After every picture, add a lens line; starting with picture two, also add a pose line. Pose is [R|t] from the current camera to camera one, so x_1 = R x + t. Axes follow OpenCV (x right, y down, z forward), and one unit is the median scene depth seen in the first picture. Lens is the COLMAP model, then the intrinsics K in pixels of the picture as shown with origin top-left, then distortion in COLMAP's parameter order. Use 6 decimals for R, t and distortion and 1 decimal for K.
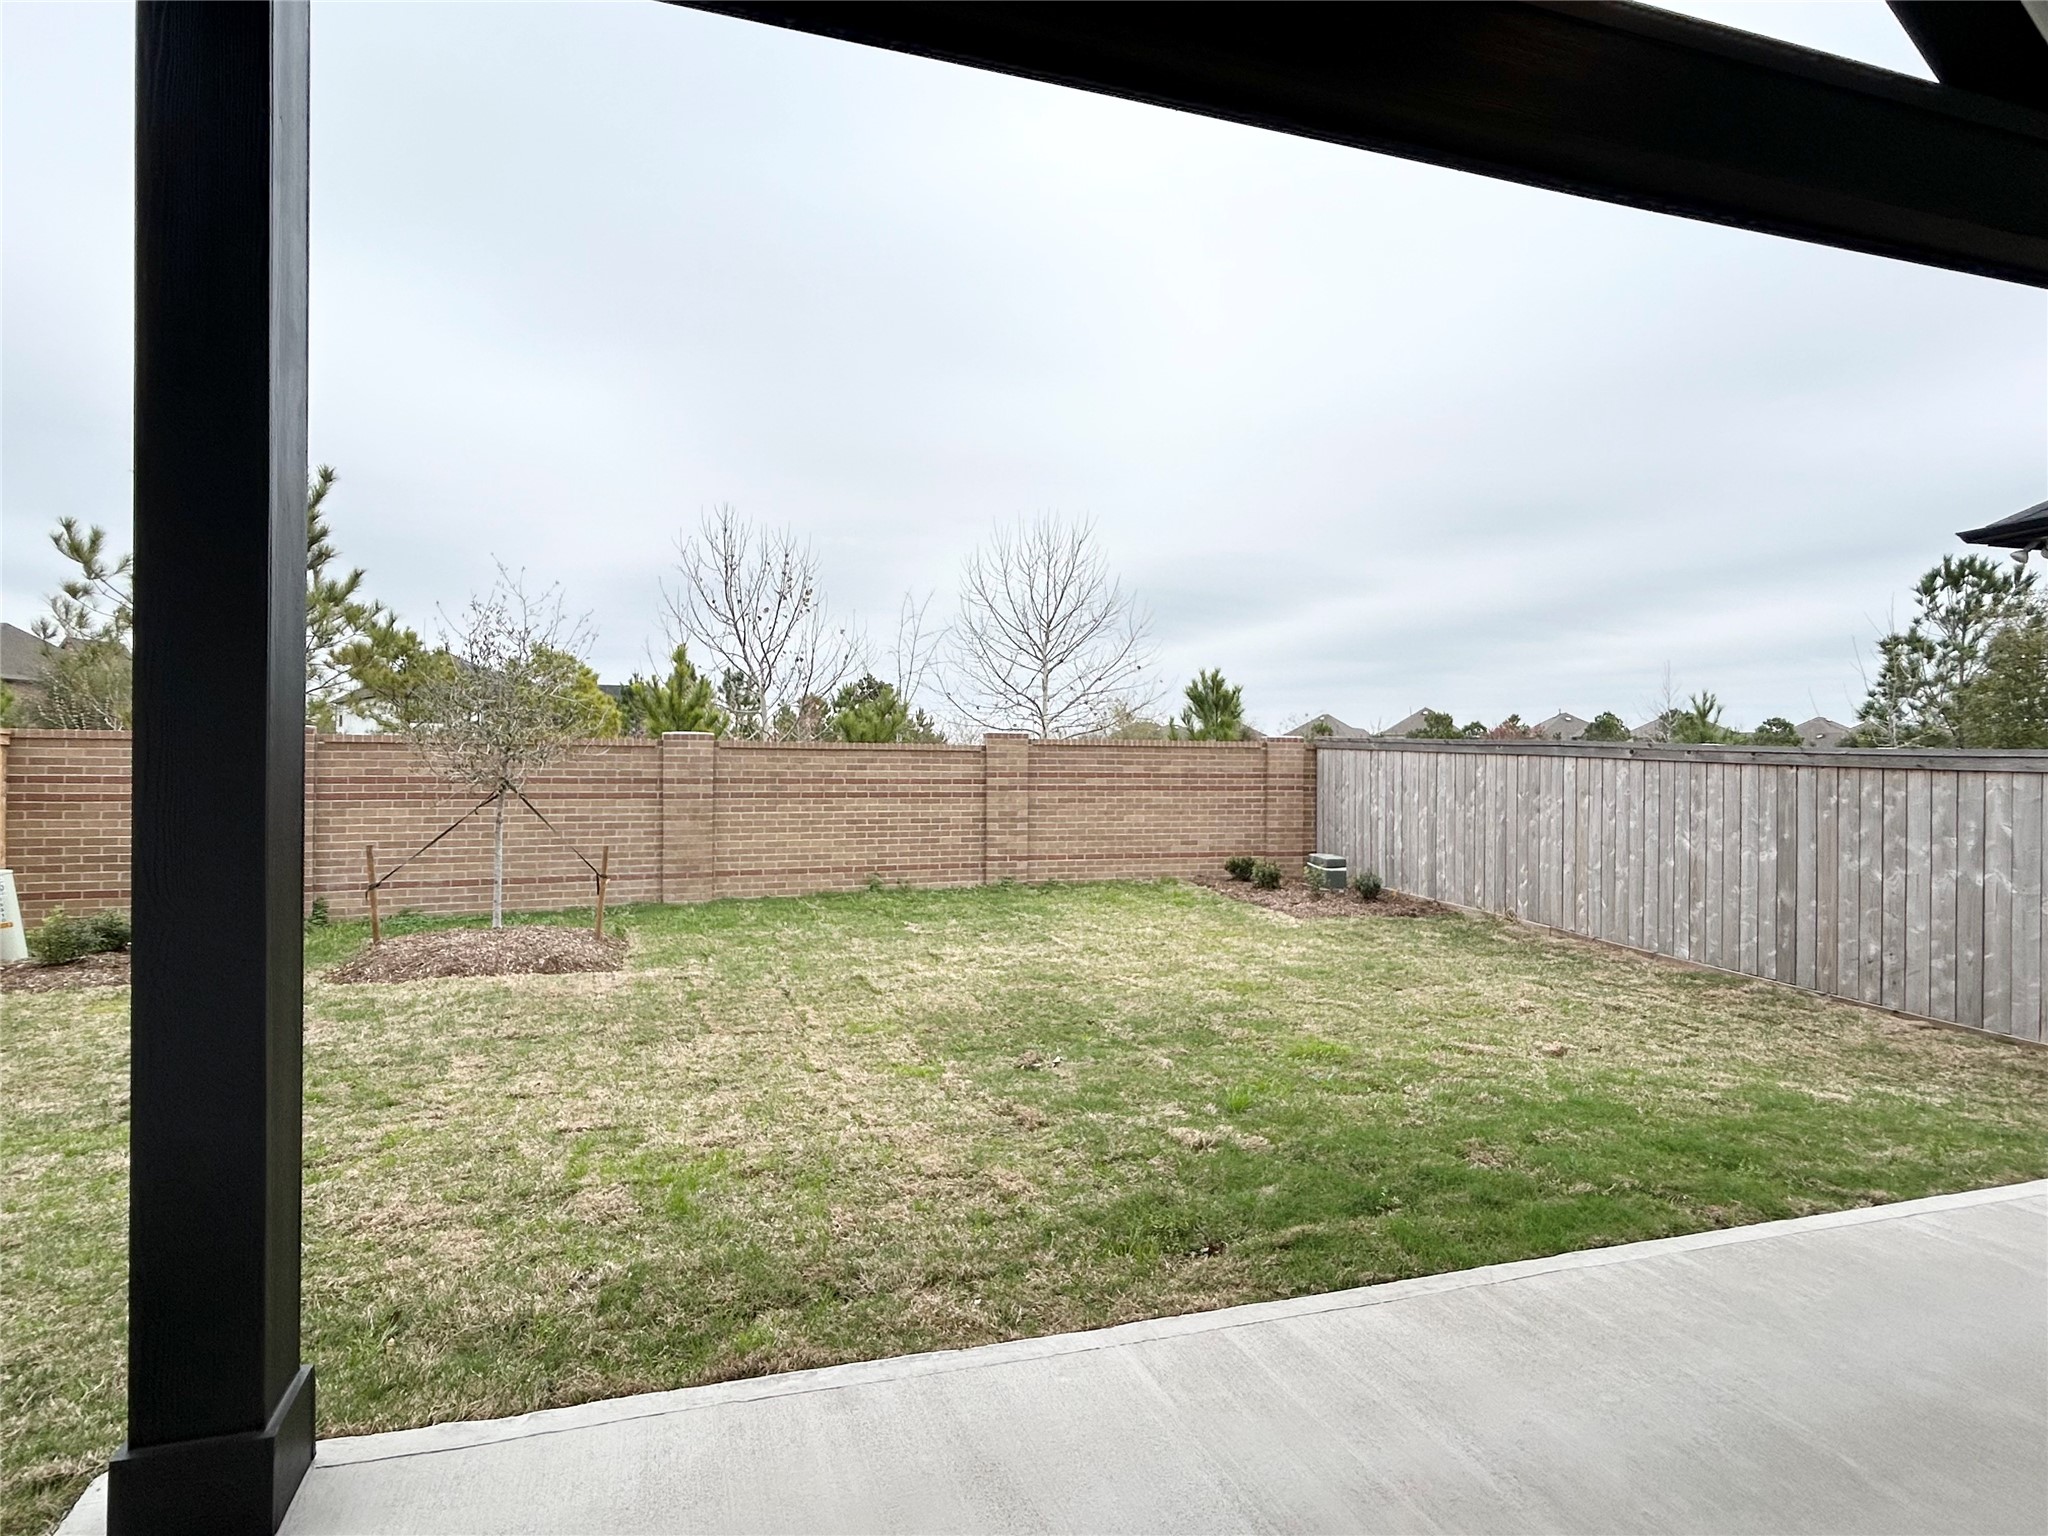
lens RADIAL K [[1093.2, 0, 1003.6], [0, 1093.2, 767.3], [0, 0, 1]] dist [-0.004926, 0.004616]
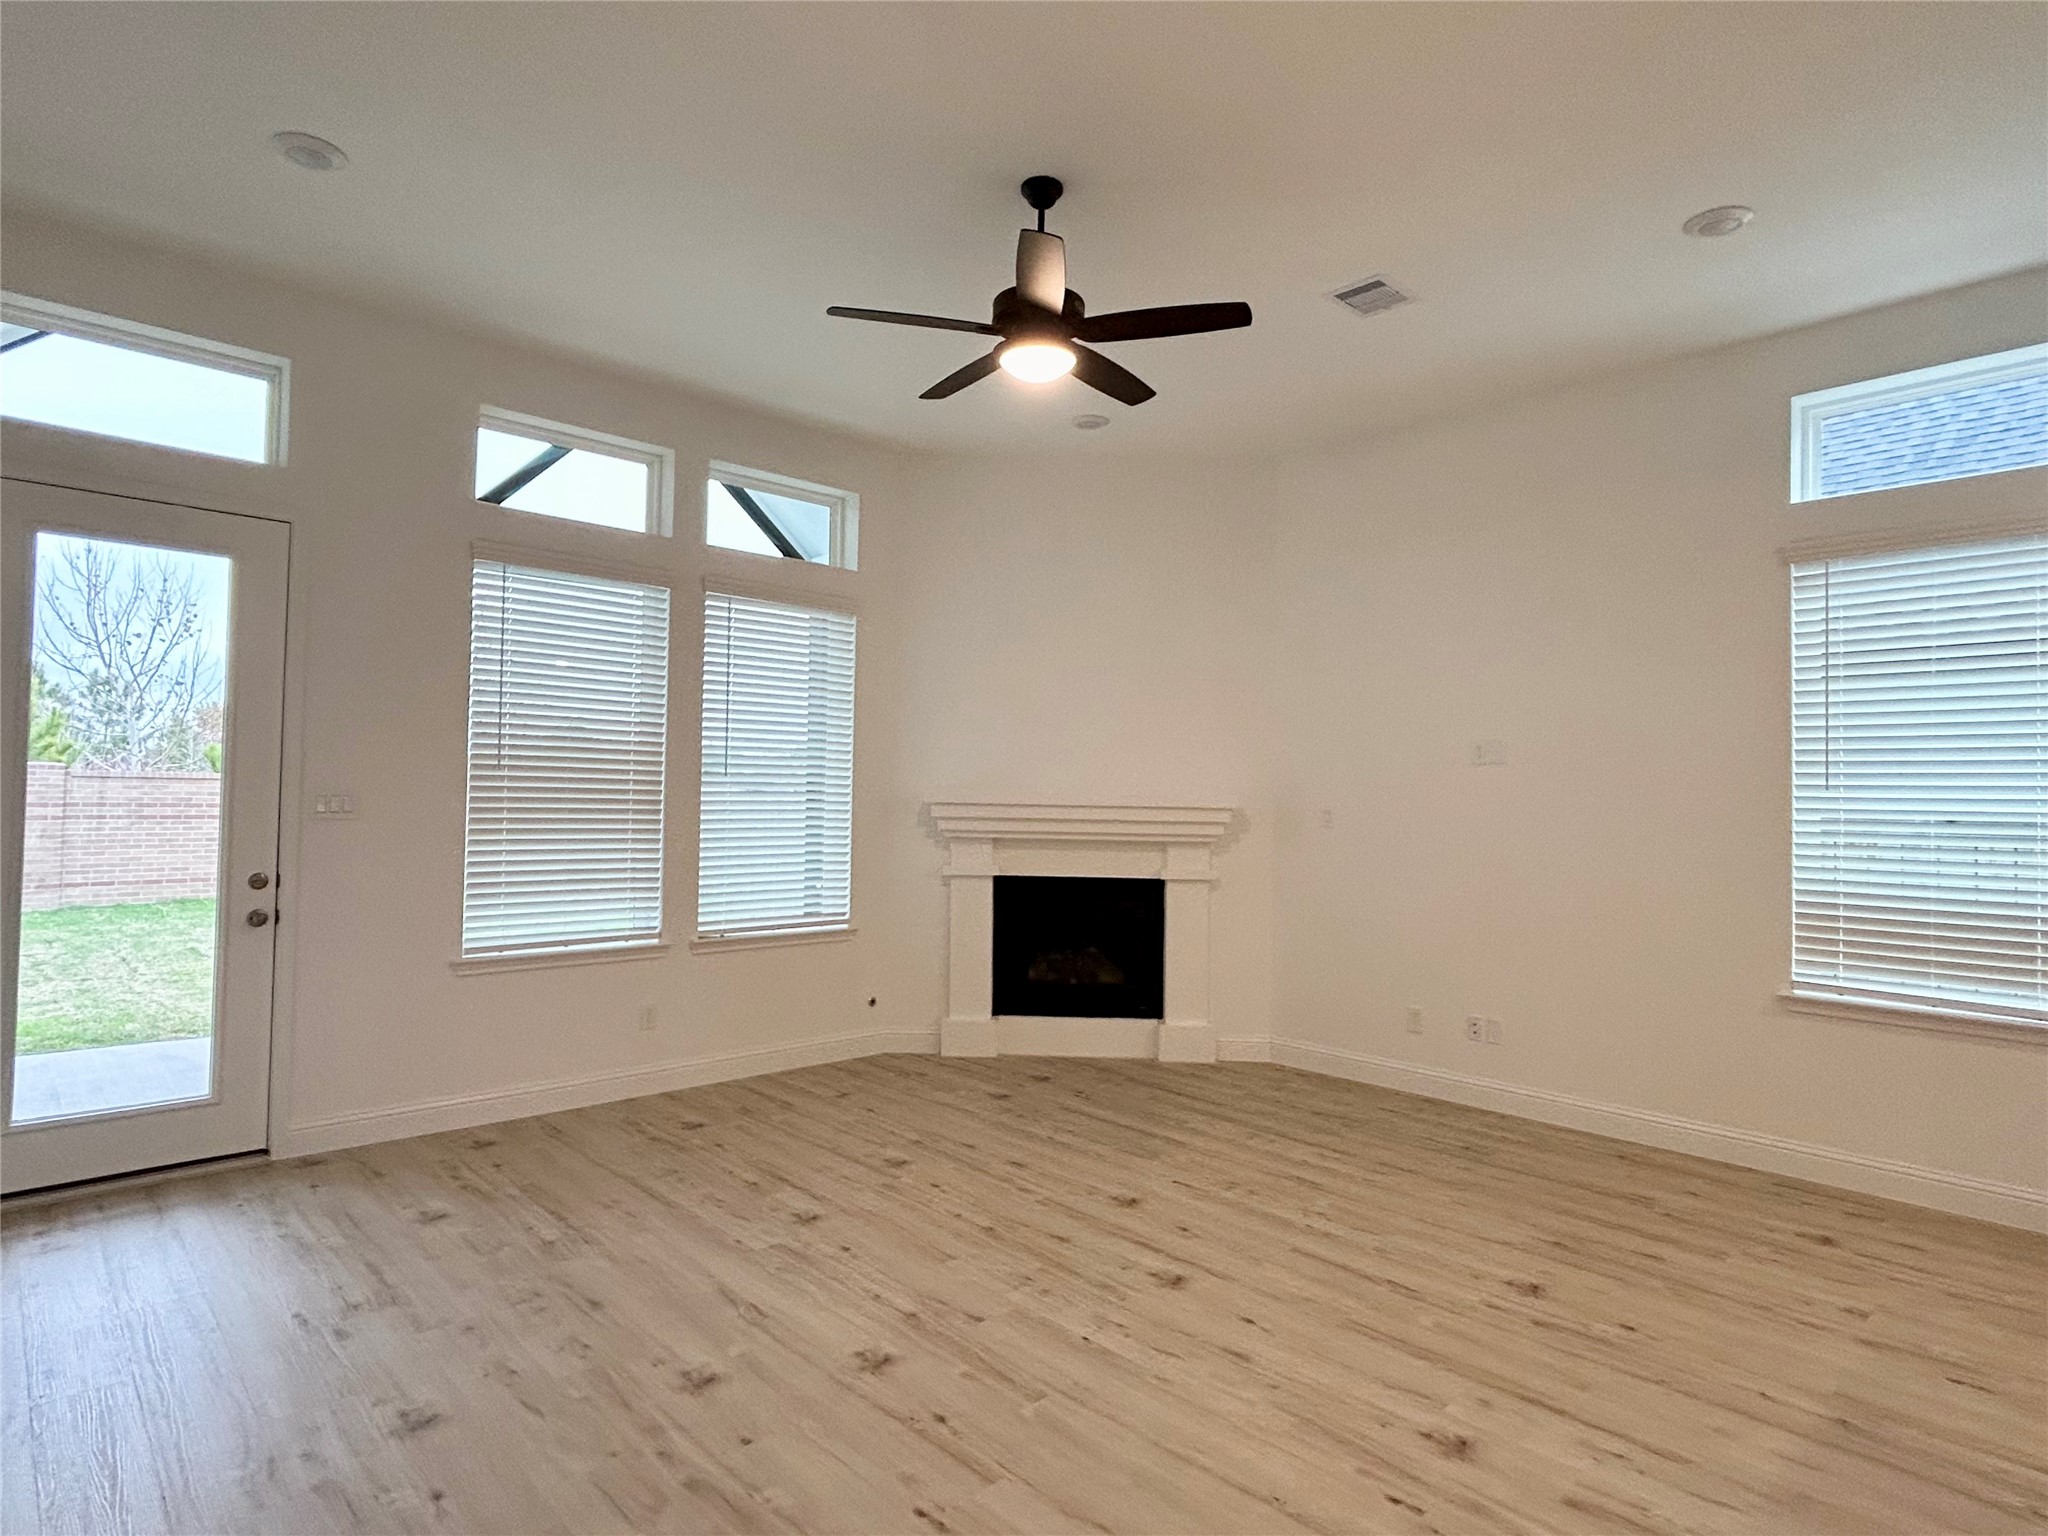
lens RADIAL K [[1093.2, 0, 996.9], [0, 1093.2, 771.6], [0, 0, 1]] dist [-0.004926, 0.004616]
pose [[0.903290, 0.019170, 0.428603, 0.072264], [-0.011376, 0.999720, -0.020740, -0.005315], [-0.428880, 0.013858, 0.903255, -0.259038]]
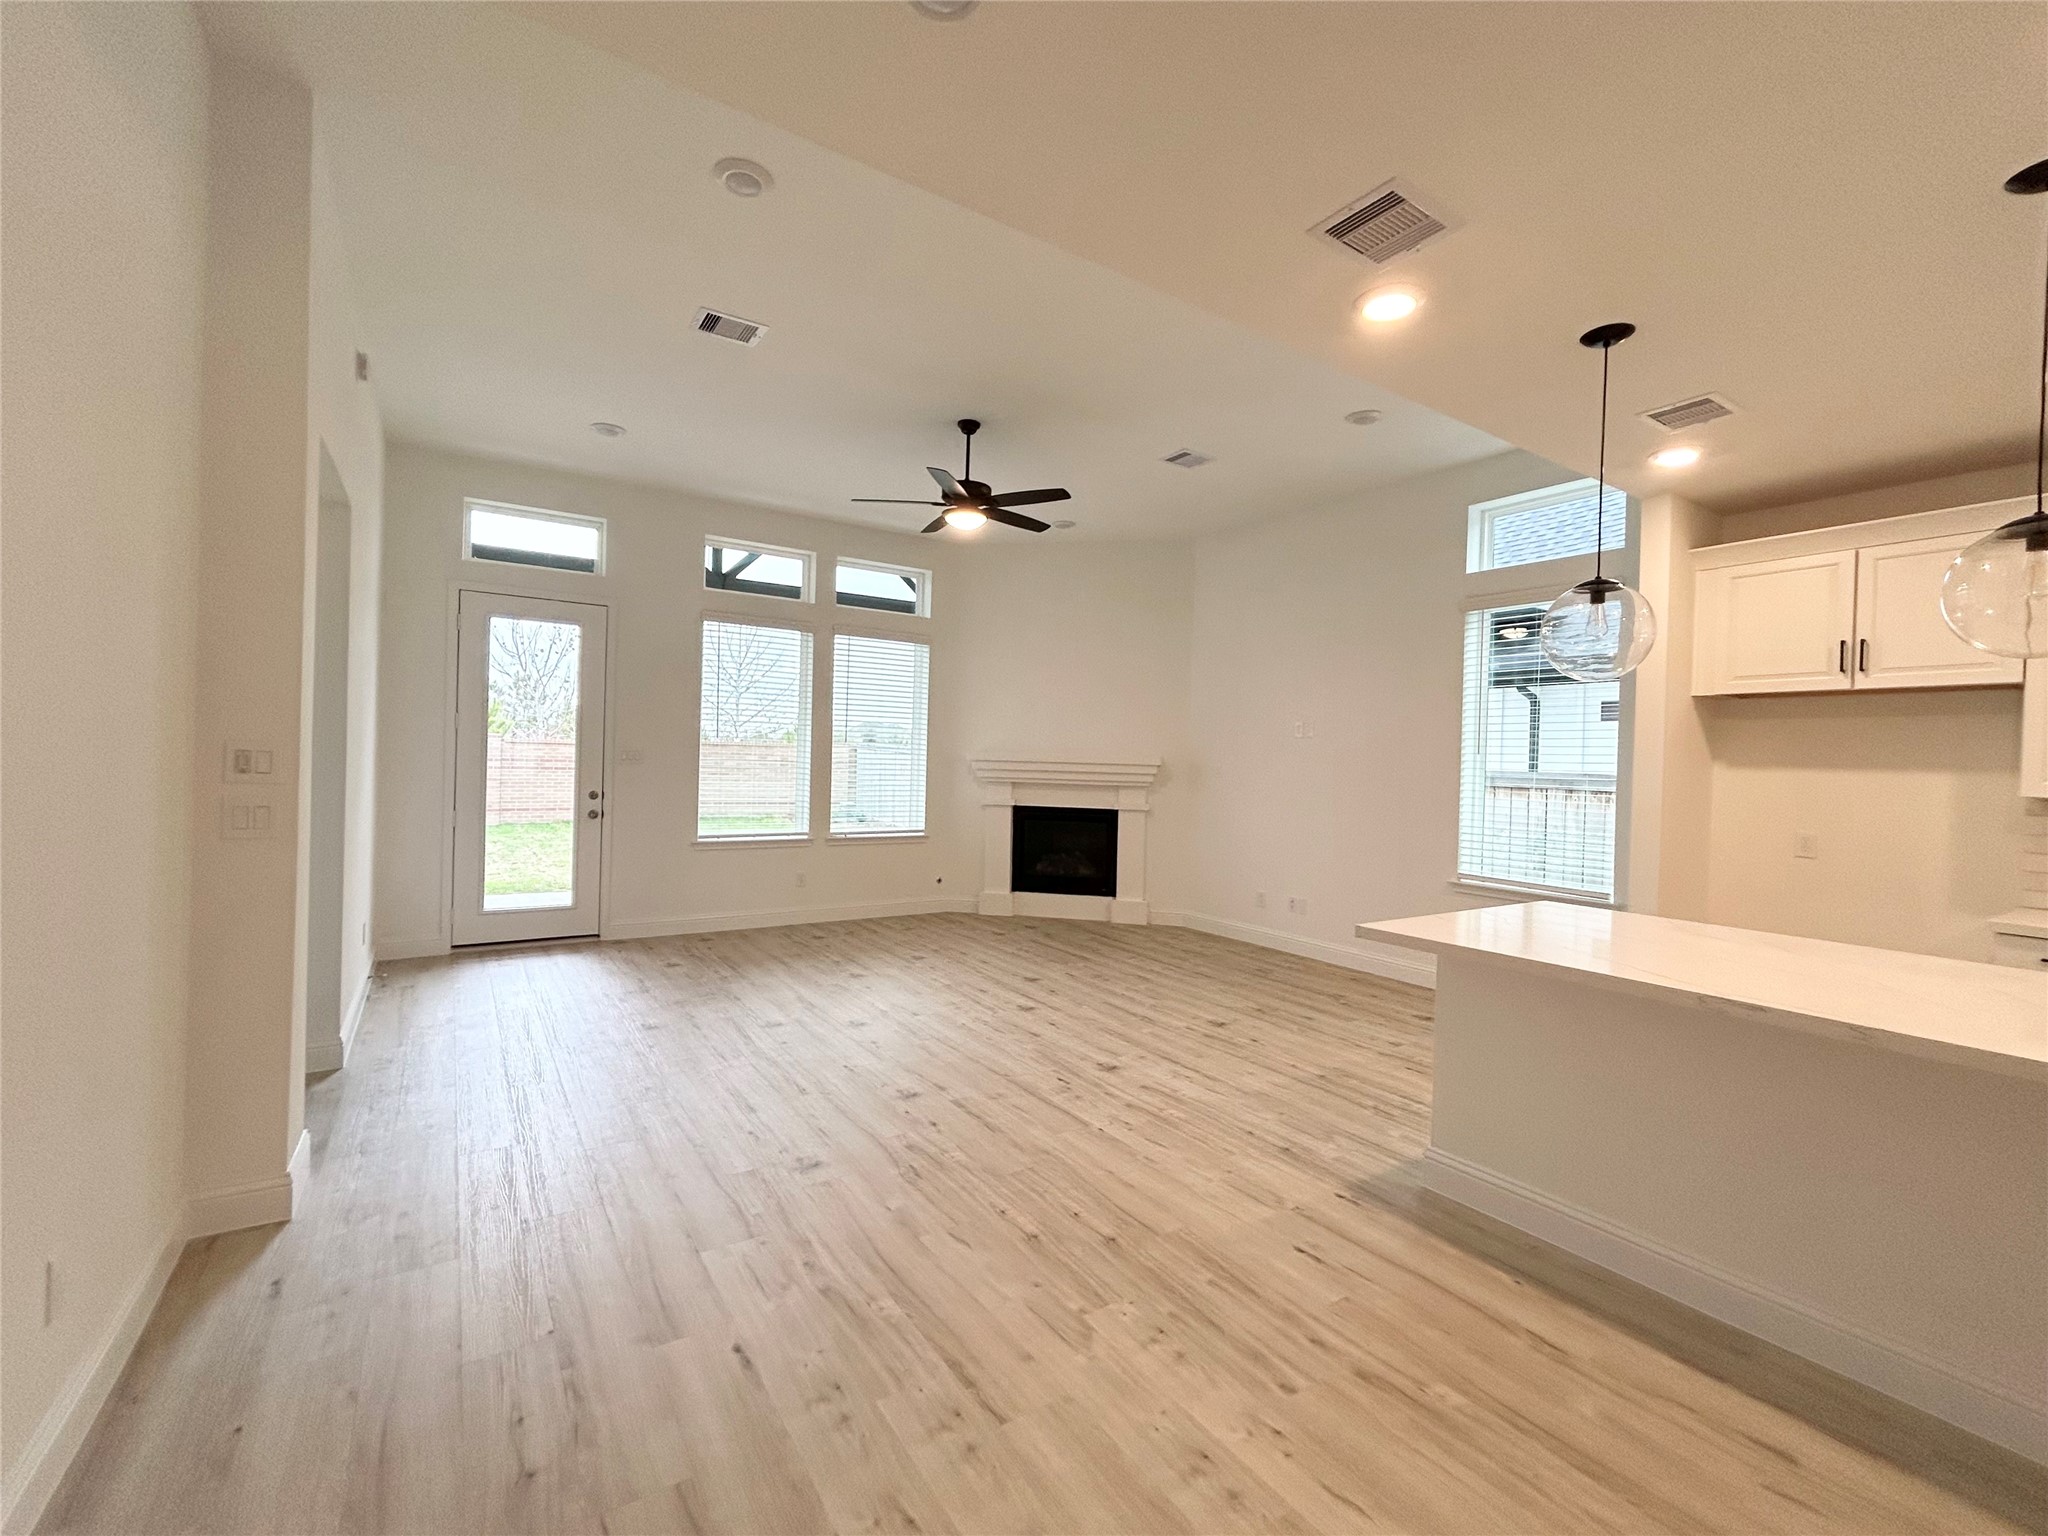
lens RADIAL K [[867.7, 0, 1014.6], [0, 867.7, 769.3], [0, 0, 1]] dist [-0.000682, -0.000737]
pose [[0.962745, 0.016343, 0.269917, 0.098533], [-0.020231, 0.999728, 0.011628, -0.003395], [-0.269654, -0.016655, 0.962813, -0.363322]]
